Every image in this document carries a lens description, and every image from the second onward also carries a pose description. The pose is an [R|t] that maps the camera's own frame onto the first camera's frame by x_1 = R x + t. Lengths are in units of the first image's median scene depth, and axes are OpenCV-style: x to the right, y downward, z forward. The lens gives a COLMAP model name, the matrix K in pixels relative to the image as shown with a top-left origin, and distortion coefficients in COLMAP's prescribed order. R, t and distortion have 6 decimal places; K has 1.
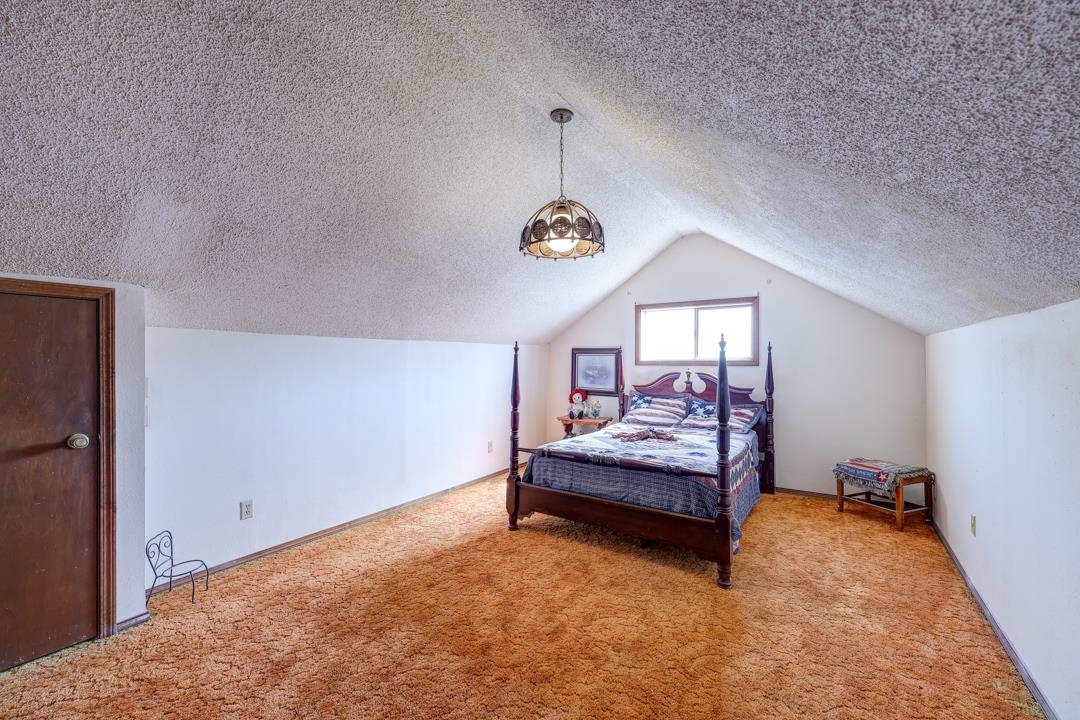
lens RADIAL K [[433.6, 0, 539.9], [0, 433.6, 363.4], [0, 0, 1]] dist [-0.002502, -0.000075]
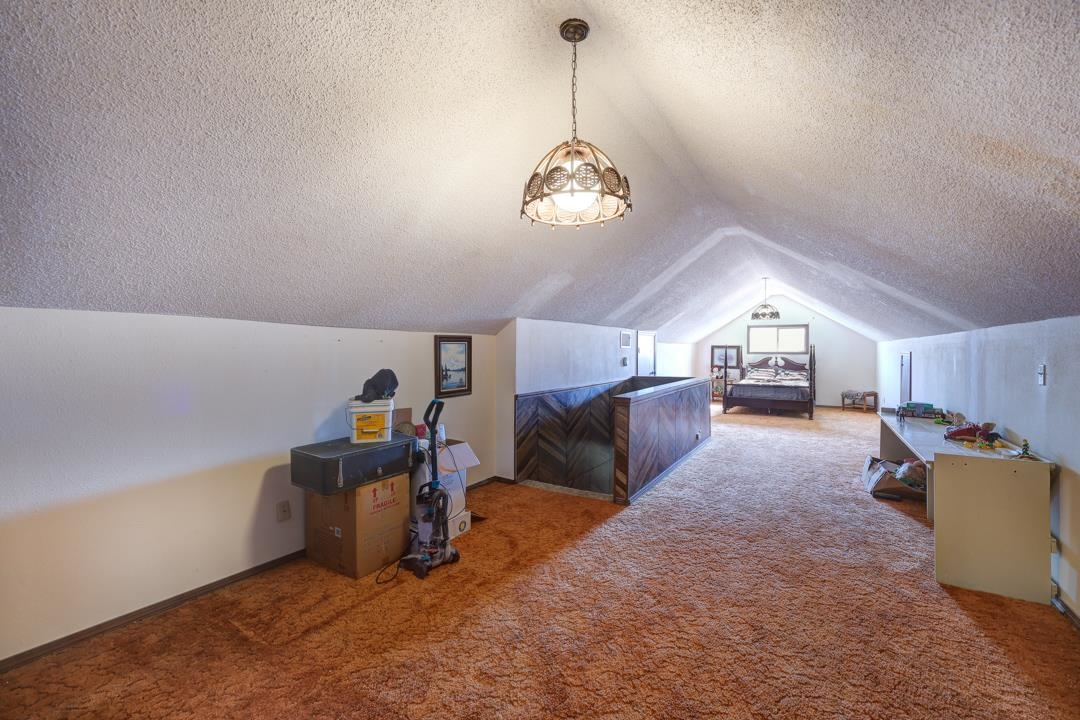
lens RADIAL K [[433.6, 0, 540.1], [0, 433.6, 352.4], [0, 0, 1]] dist [-0.002502, -0.000075]
pose [[0.999836, 0.002001, 0.017988, -0.953086], [-0.001916, 0.999987, -0.004718, 0.009976], [-0.017997, 0.004682, 0.999827, -1.273446]]
